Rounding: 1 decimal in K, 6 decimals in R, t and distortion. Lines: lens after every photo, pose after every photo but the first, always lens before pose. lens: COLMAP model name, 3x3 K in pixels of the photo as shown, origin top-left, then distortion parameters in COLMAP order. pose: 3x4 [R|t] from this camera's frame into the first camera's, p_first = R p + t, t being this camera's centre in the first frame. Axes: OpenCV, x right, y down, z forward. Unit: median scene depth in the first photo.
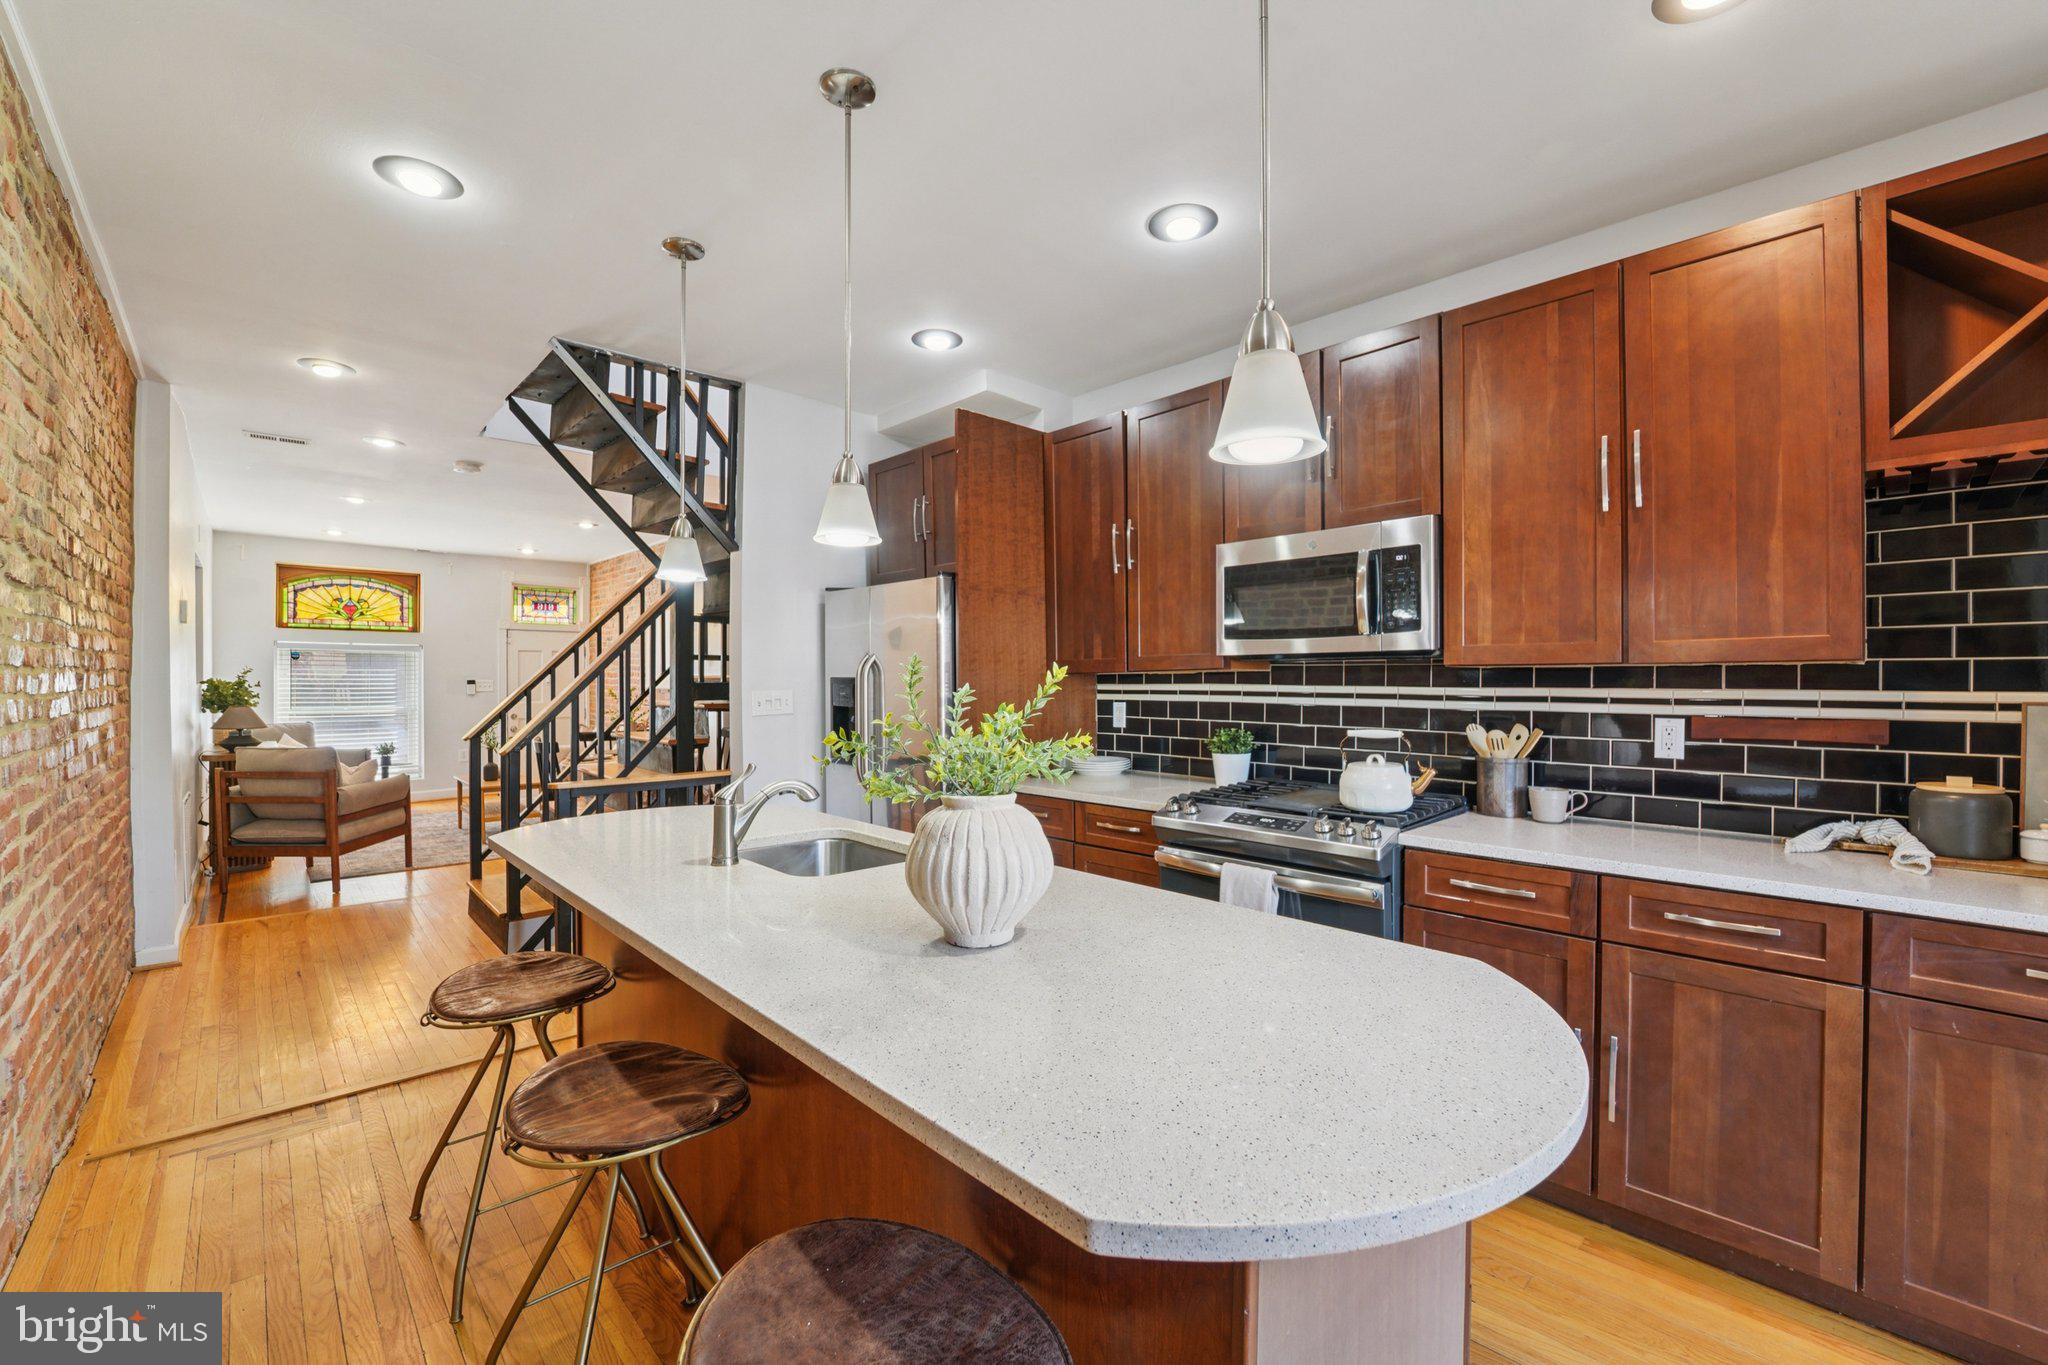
lens RADIAL K [[831.6, 0, 1024.6], [0, 831.6, 681.8], [0, 0, 1]] dist [-0.022875, 0.000412]
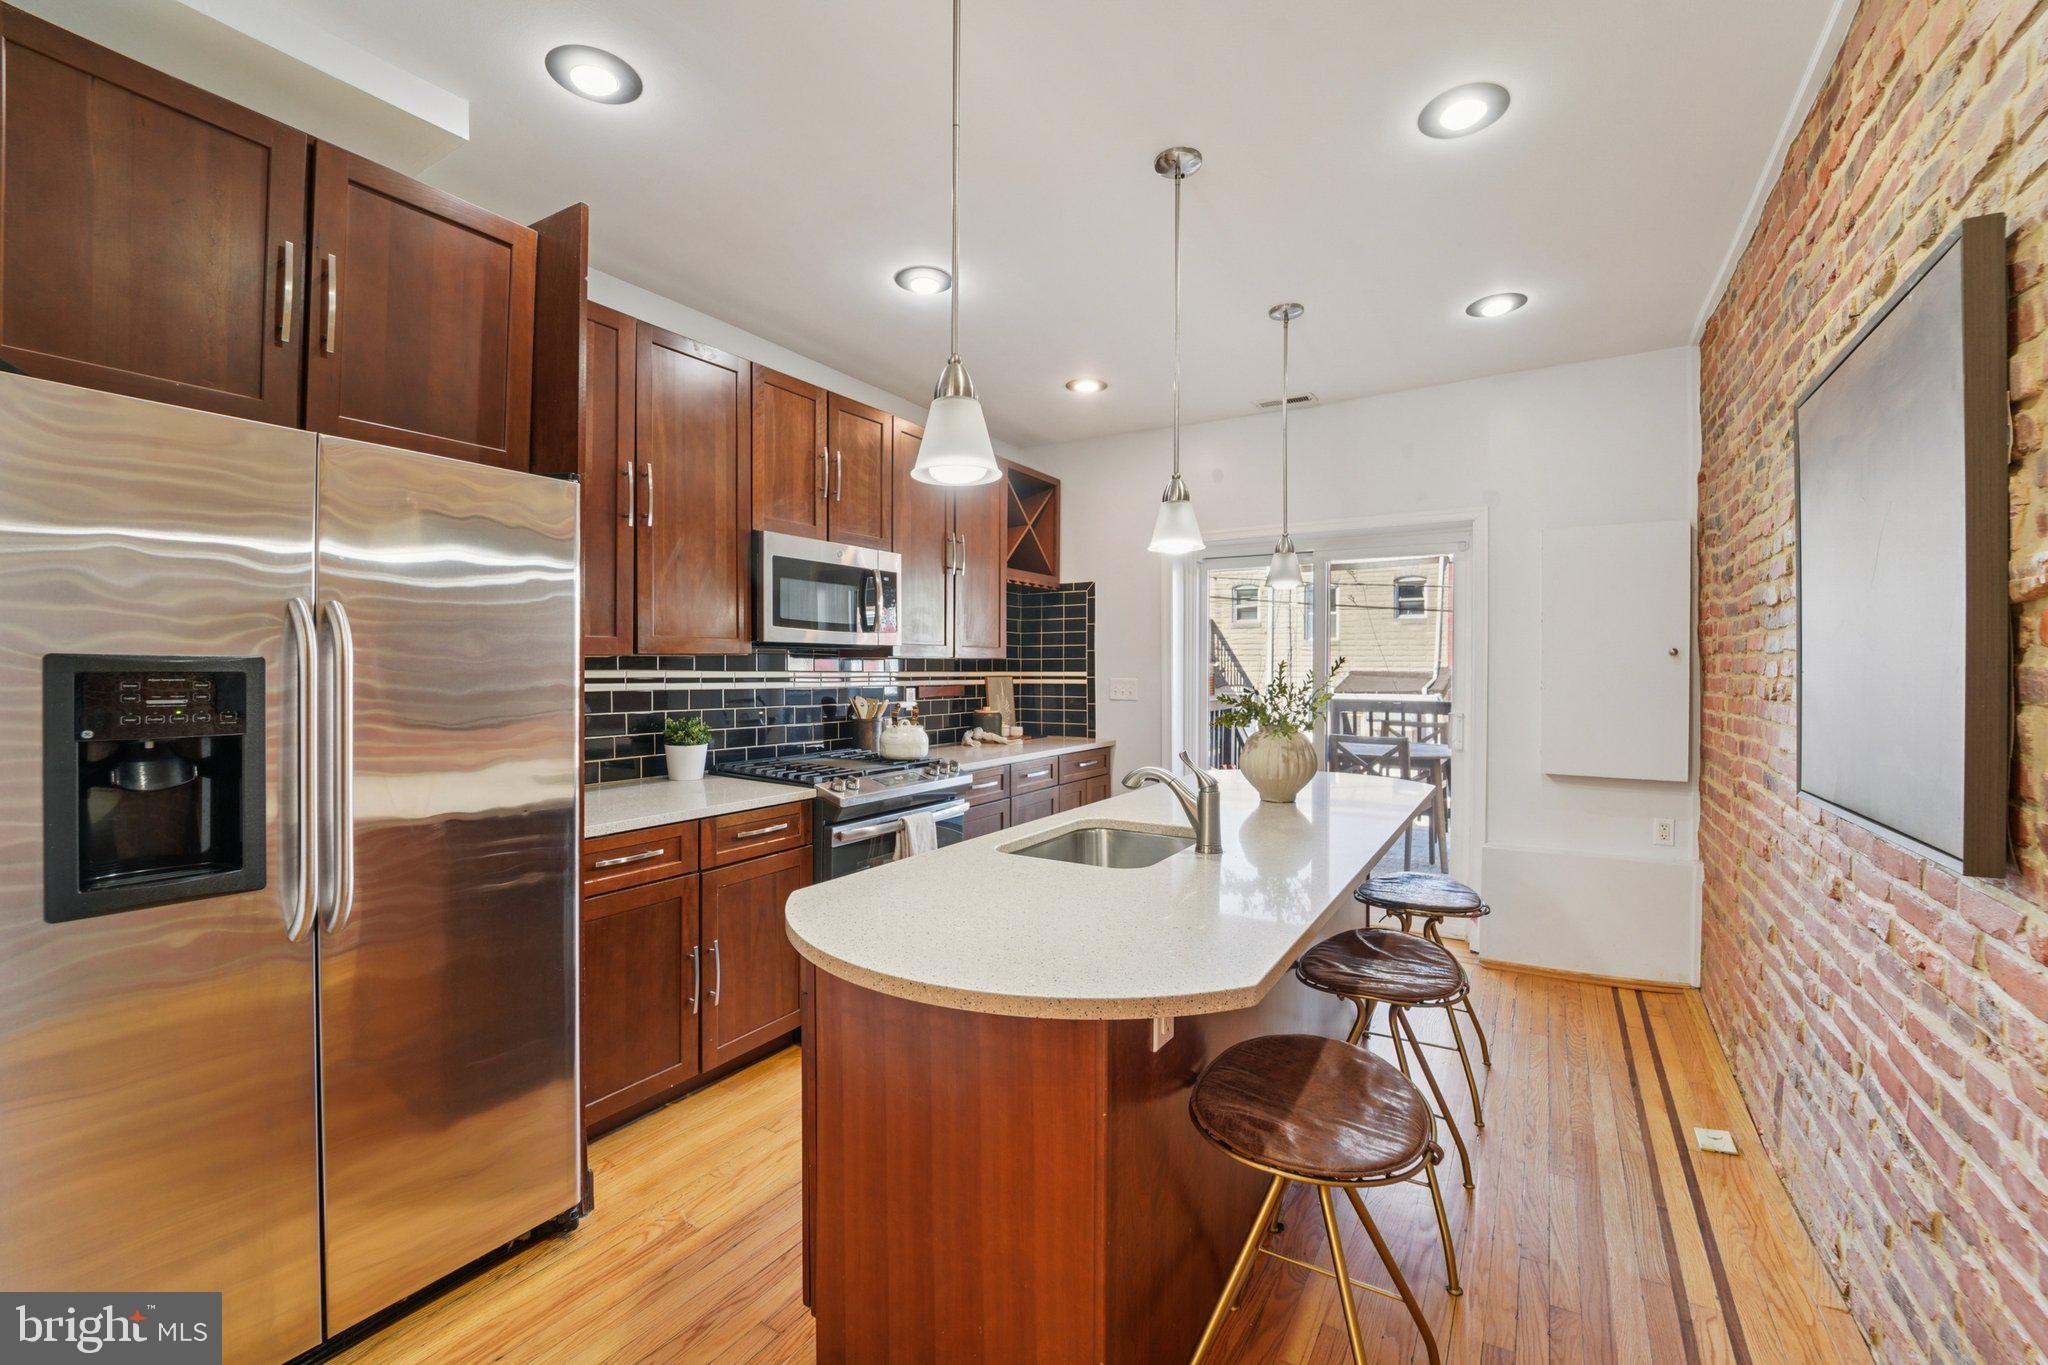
lens RADIAL K [[831.6, 0, 1035.9], [0, 831.6, 675.1], [0, 0, 1]] dist [-0.022875, 0.000412]
pose [[-0.253608, -0.011734, 0.967236, -0.473095], [-0.005513, 0.999928, 0.010685, -0.002402], [-0.967291, -0.002622, -0.253655, 0.543740]]
